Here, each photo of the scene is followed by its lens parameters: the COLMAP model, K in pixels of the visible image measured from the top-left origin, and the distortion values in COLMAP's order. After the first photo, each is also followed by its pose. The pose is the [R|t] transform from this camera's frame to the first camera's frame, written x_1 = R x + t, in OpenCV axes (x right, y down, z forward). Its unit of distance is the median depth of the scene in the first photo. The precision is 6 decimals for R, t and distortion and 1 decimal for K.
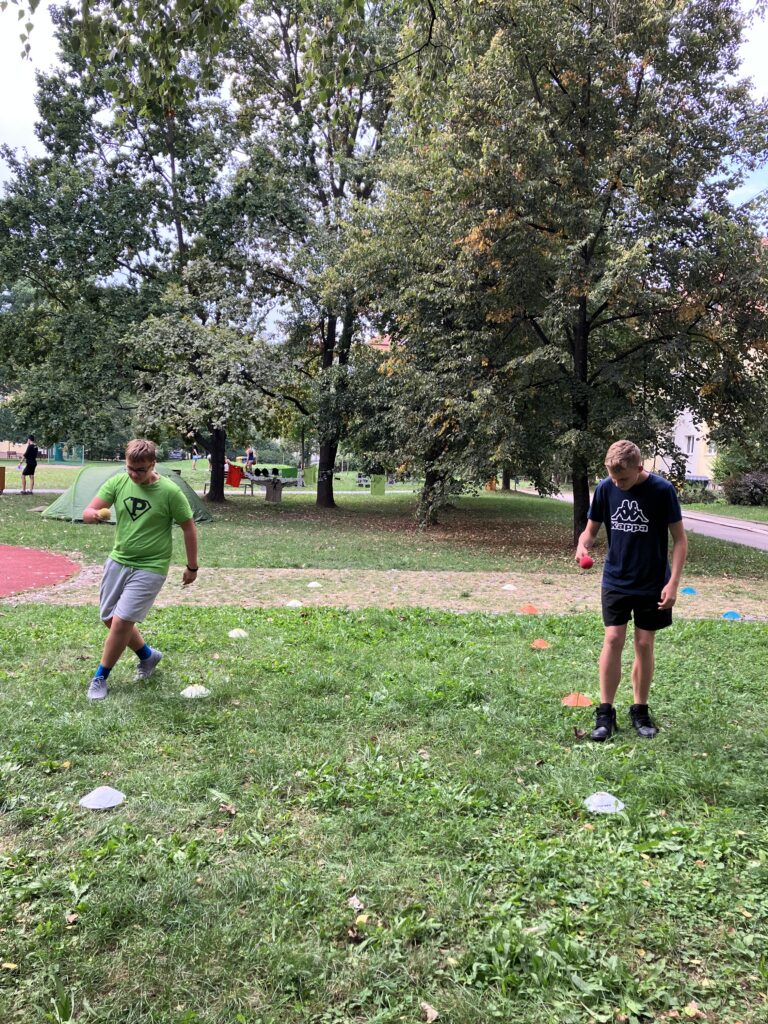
lens RADIAL K [[895.1, 0, 413.7], [0, 895.1, 480.6], [0, 0, 1]] dist [0.002460, 0.006158]
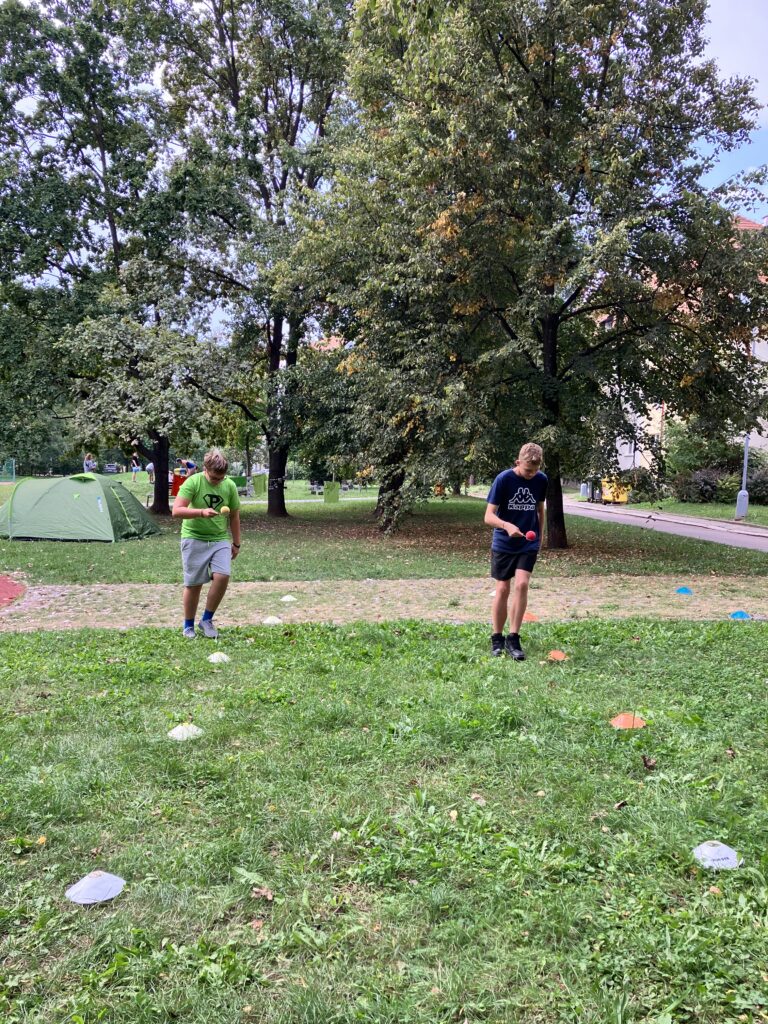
lens RADIAL K [[834.3, 0, 380.9], [0, 834.3, 512.2], [0, 0, 1]] dist [-0.004985, 0.017591]
pose [[0.997005, -0.028456, 0.071911, -0.064183], [0.026833, 0.999365, 0.023438, 0.008855], [-0.072532, -0.021438, 0.997136, 0.119855]]
